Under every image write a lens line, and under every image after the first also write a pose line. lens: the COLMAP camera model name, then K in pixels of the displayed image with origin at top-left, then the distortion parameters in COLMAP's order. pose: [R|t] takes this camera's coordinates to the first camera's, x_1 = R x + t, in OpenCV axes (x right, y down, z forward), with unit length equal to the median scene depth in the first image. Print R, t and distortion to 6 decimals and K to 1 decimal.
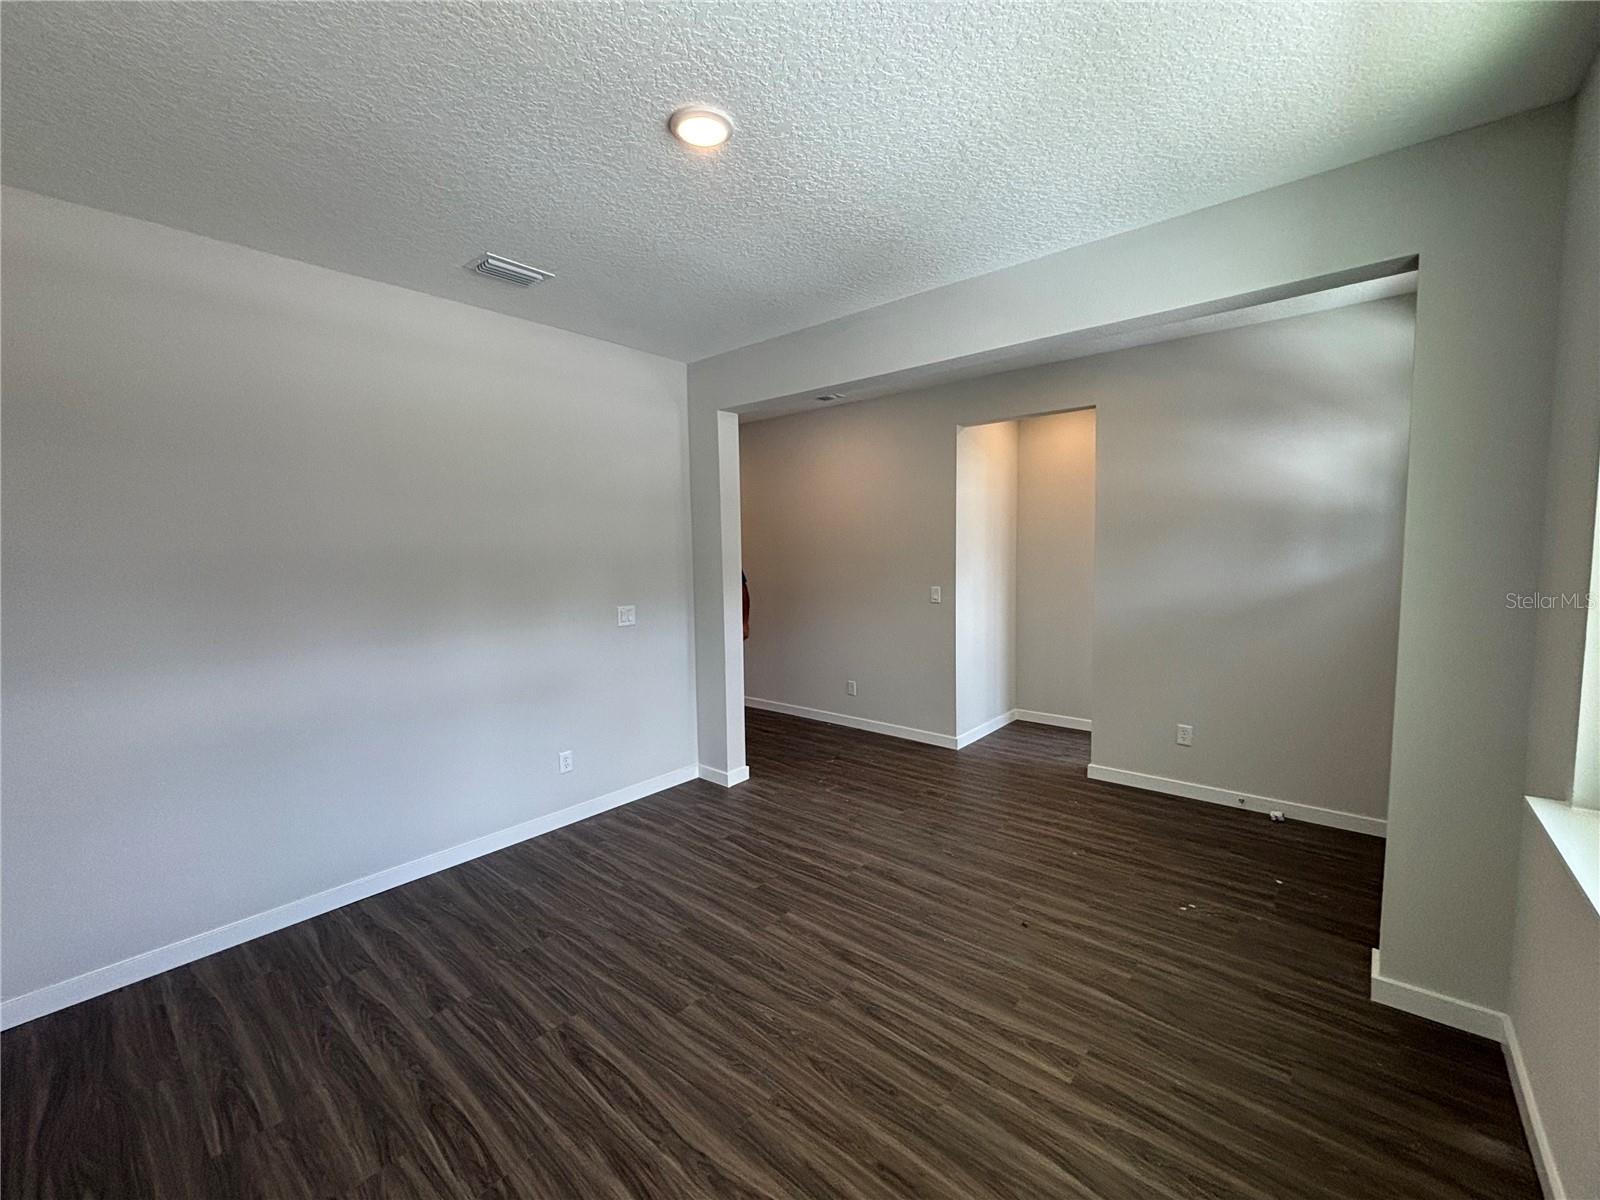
lens RADIAL K [[649.0, 0, 805.3], [0, 649.0, 597.2], [0, 0, 1]] dist [0.002665, 0.000749]
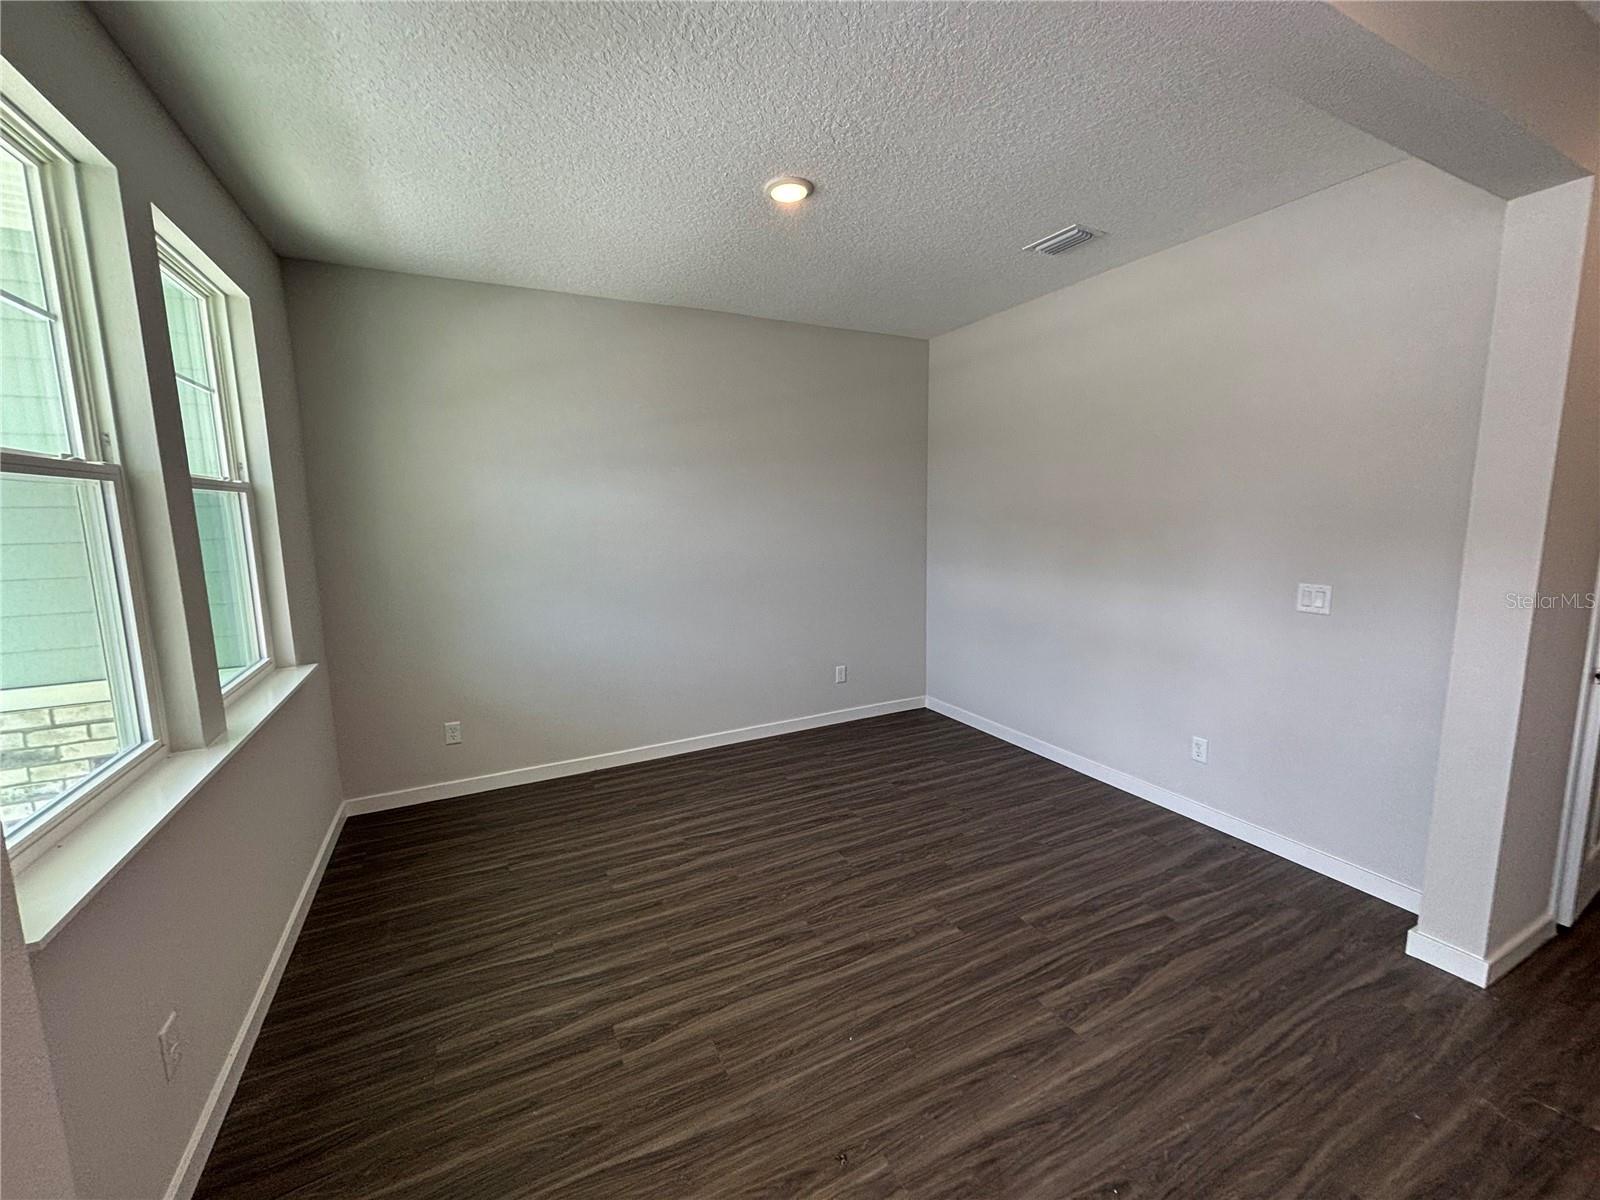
lens RADIAL K [[649.0, 0, 805.3], [0, 649.0, 597.2], [0, 0, 1]] dist [0.002665, 0.000749]
pose [[-0.372333, 0.149736, -0.915941, 0.926013], [-0.054553, 0.981662, 0.182656, -0.114931], [0.926494, 0.117976, -0.357337, 1.274280]]
